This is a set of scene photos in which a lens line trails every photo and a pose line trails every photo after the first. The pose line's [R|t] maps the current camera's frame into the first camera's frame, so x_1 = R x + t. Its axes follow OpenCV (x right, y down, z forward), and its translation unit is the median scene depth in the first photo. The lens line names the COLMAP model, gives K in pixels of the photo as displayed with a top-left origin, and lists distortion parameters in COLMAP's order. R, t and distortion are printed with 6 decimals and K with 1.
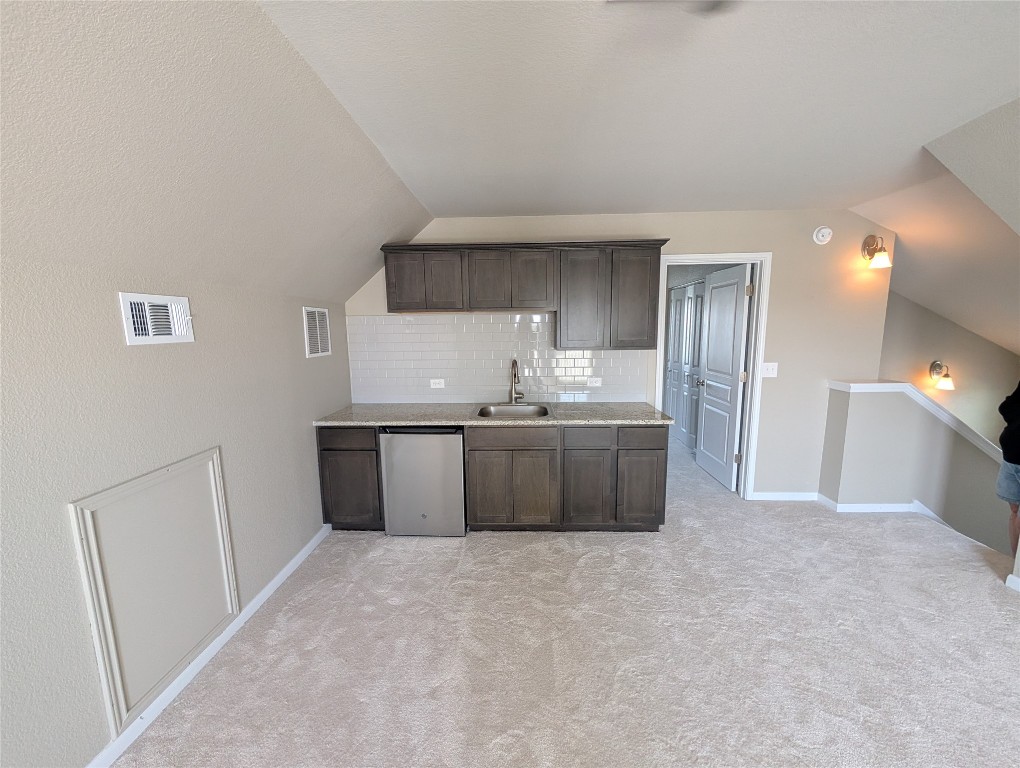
lens RADIAL K [[388.7, 0, 513.8], [0, 388.7, 382.1], [0, 0, 1]] dist [0.000916, 0.000507]
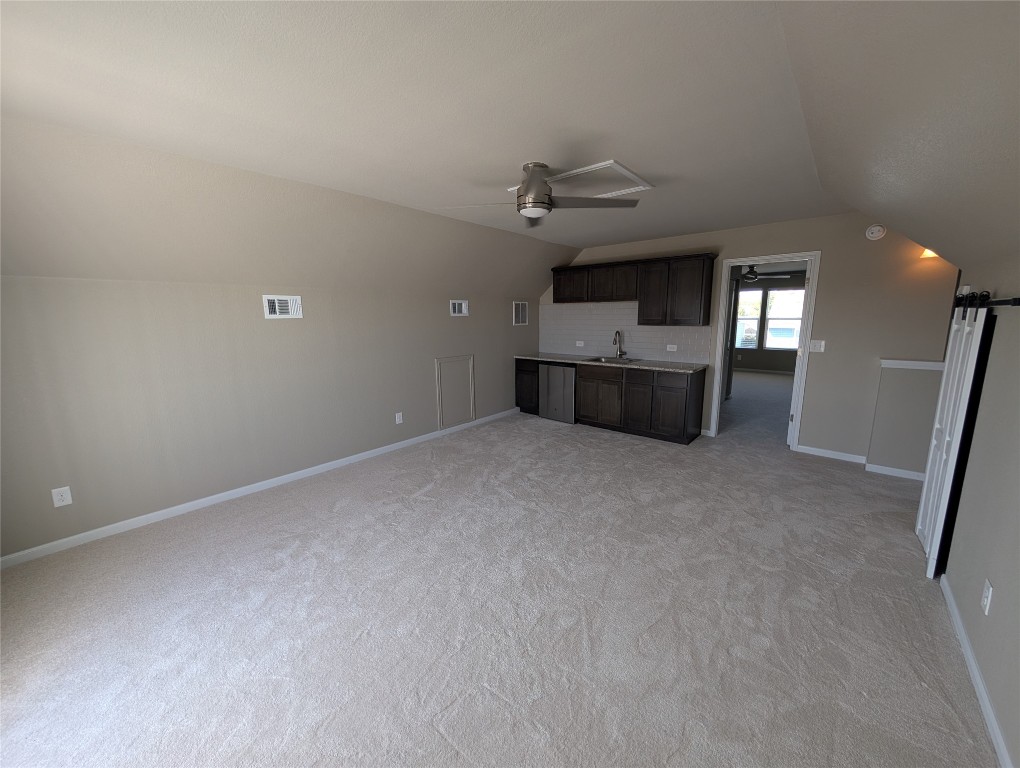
lens RADIAL K [[388.7, 0, 513.0], [0, 388.7, 381.8], [0, 0, 1]] dist [0.000916, 0.000507]
pose [[0.778888, 0.112932, -0.616911, 0.785198], [-0.090260, 0.993599, 0.067929, 0.096877], [0.620634, 0.002773, 0.784096, -0.651390]]
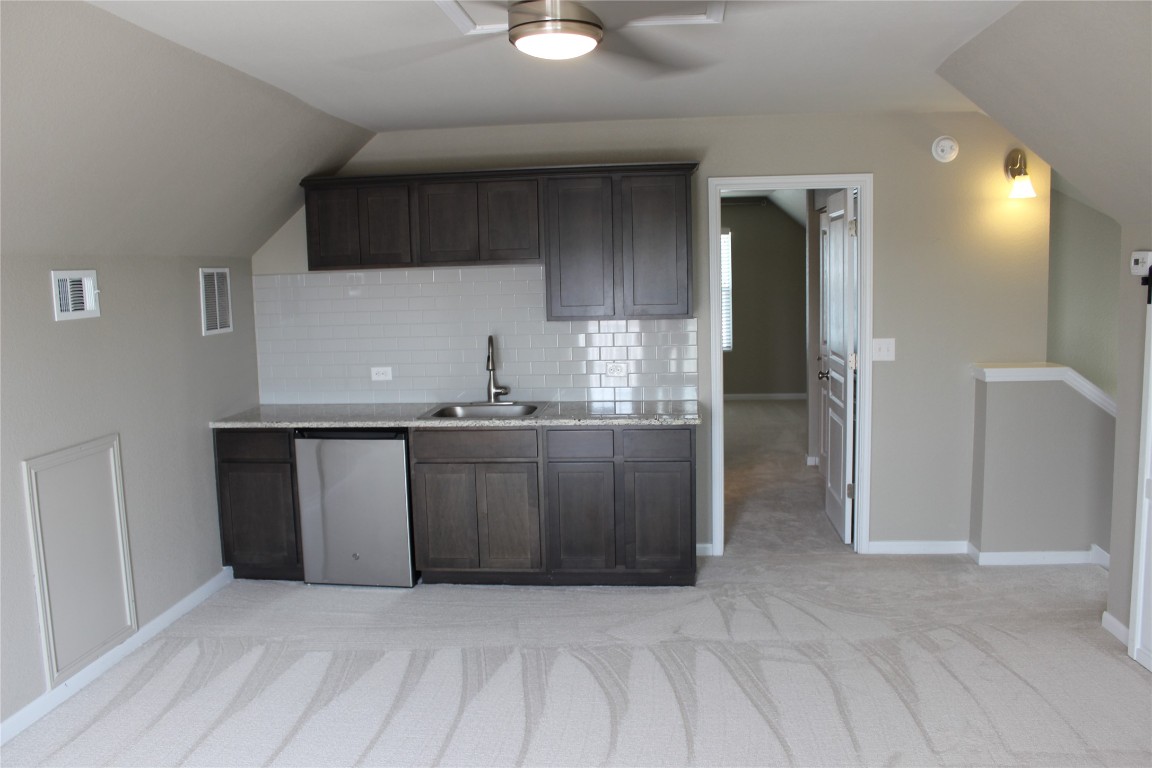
lens RADIAL K [[952.9, 0, 570.7], [0, 952.9, 384.7], [0, 0, 1]] dist [-0.155303, 0.125404]
pose [[0.997009, -0.003702, -0.077192, 0.297036], [0.002154, 0.999795, -0.020121, 0.066732], [0.077251, 0.019895, 0.996813, -0.698017]]
